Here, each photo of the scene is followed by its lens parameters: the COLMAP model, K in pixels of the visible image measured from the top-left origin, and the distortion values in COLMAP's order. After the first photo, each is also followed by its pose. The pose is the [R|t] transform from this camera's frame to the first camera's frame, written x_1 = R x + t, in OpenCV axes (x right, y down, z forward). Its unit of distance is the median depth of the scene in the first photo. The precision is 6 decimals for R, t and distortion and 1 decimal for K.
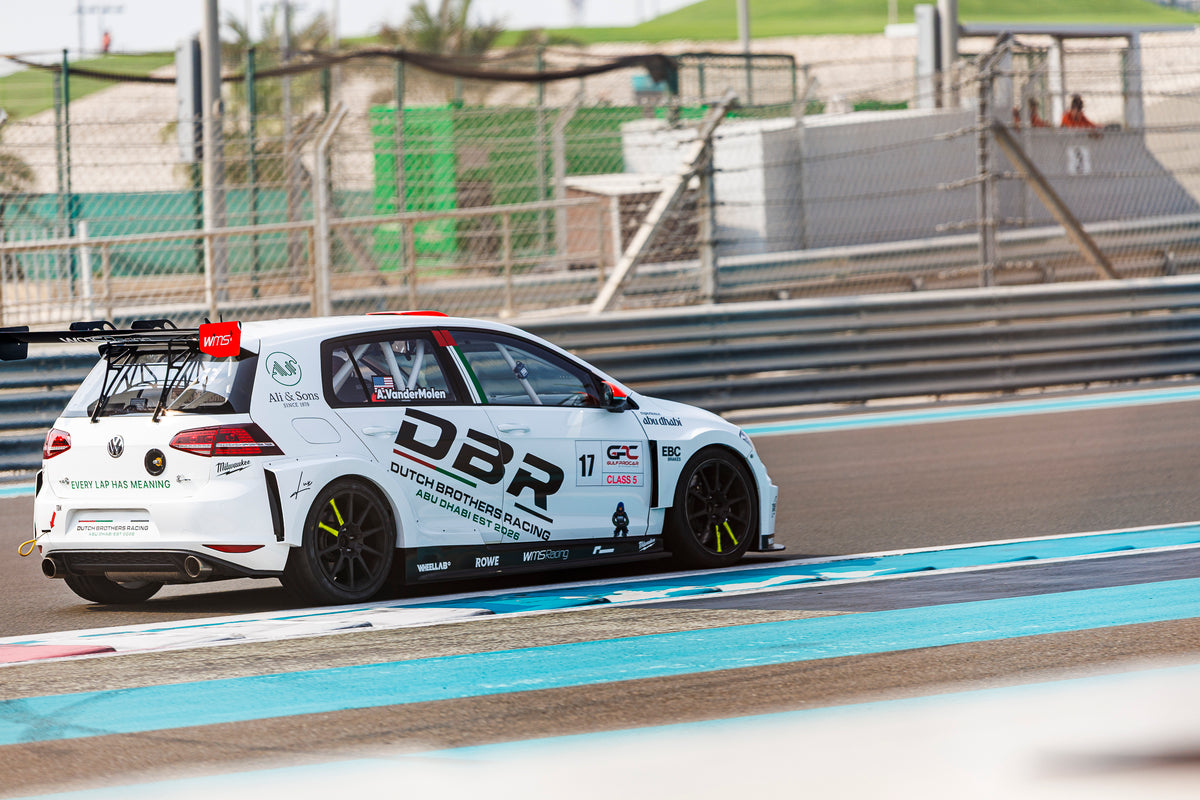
lens RADIAL K [[6069.5, 0, 600.0], [0, 6069.5, 400.0], [0, 0, 1]] dist [0.157779, -0.190324]
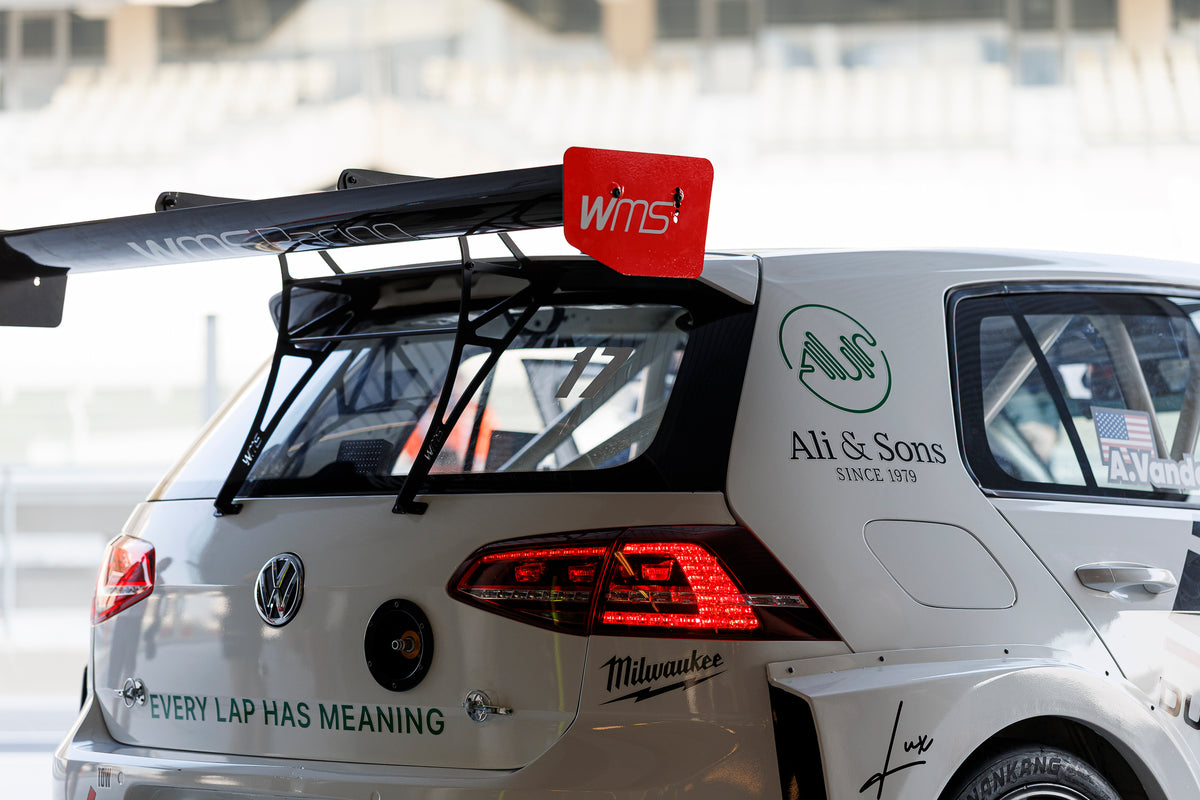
lens RADIAL K [[6069.5, 0, 600.0], [0, 6069.5, 400.0], [0, 0, 1]] dist [0.157779, -0.190324]
pose [[0.997255, 0.039327, -0.062739, -0.044816], [-0.041239, 0.998714, -0.029477, 0.006499], [0.061499, 0.031983, 0.997595, 0.696604]]
